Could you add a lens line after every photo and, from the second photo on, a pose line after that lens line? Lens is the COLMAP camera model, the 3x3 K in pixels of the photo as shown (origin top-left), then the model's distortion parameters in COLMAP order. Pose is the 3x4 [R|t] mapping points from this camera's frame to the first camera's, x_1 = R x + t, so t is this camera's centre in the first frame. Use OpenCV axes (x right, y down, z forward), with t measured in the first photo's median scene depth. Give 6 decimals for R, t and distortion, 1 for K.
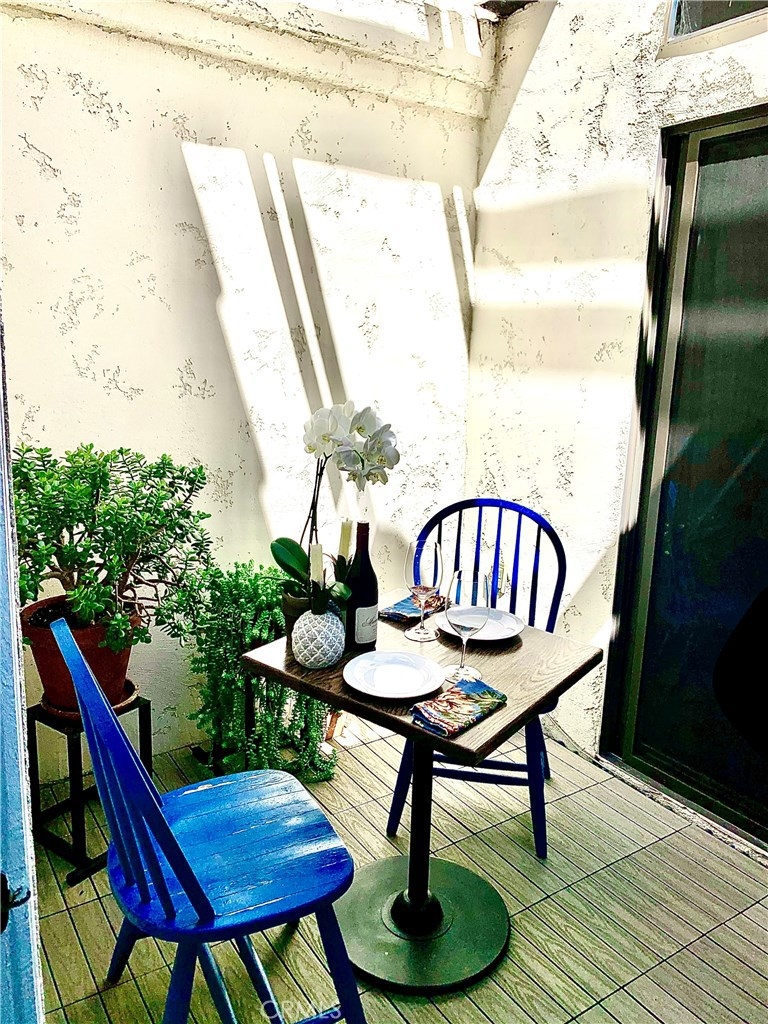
lens RADIAL K [[778.7, 0, 384.0], [0, 778.7, 512.0], [0, 0, 1]] dist [0.003946, -0.000301]
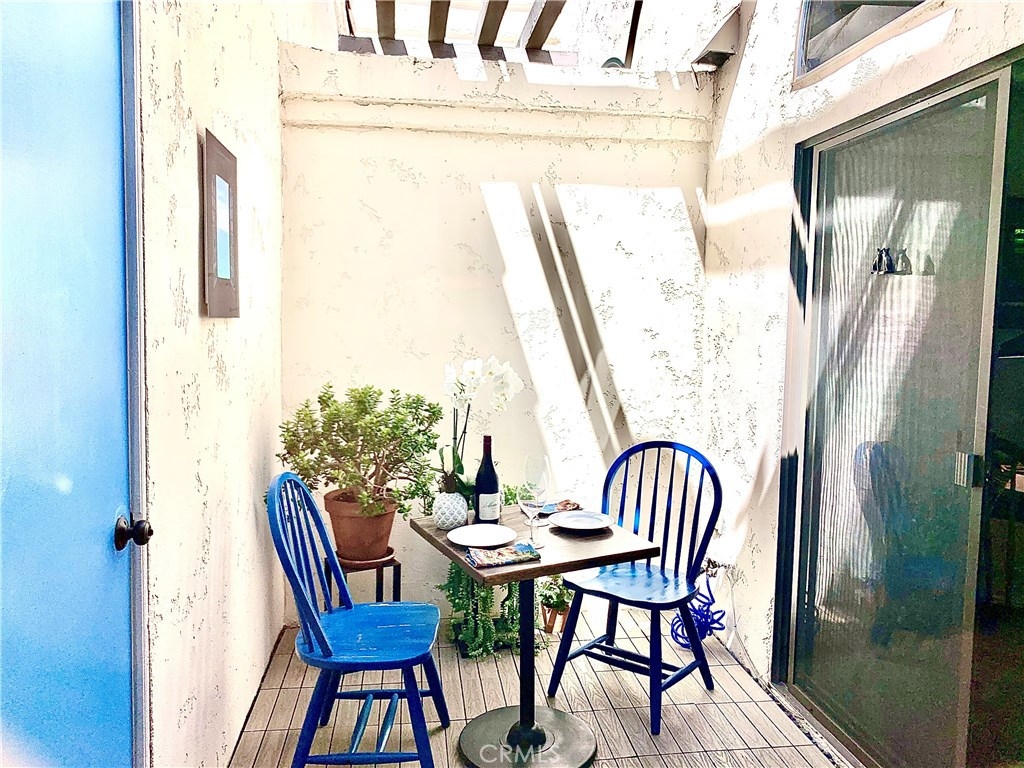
lens RADIAL K [[773.1, 0, 510.2], [0, 773.1, 386.0], [0, 0, 1]] dist [0.089613, -0.296964]
pose [[0.892306, 0.018233, -0.451062, 0.469765], [-0.082009, 0.989105, -0.122252, 0.067277], [0.443918, 0.146077, 0.884080, -0.209596]]
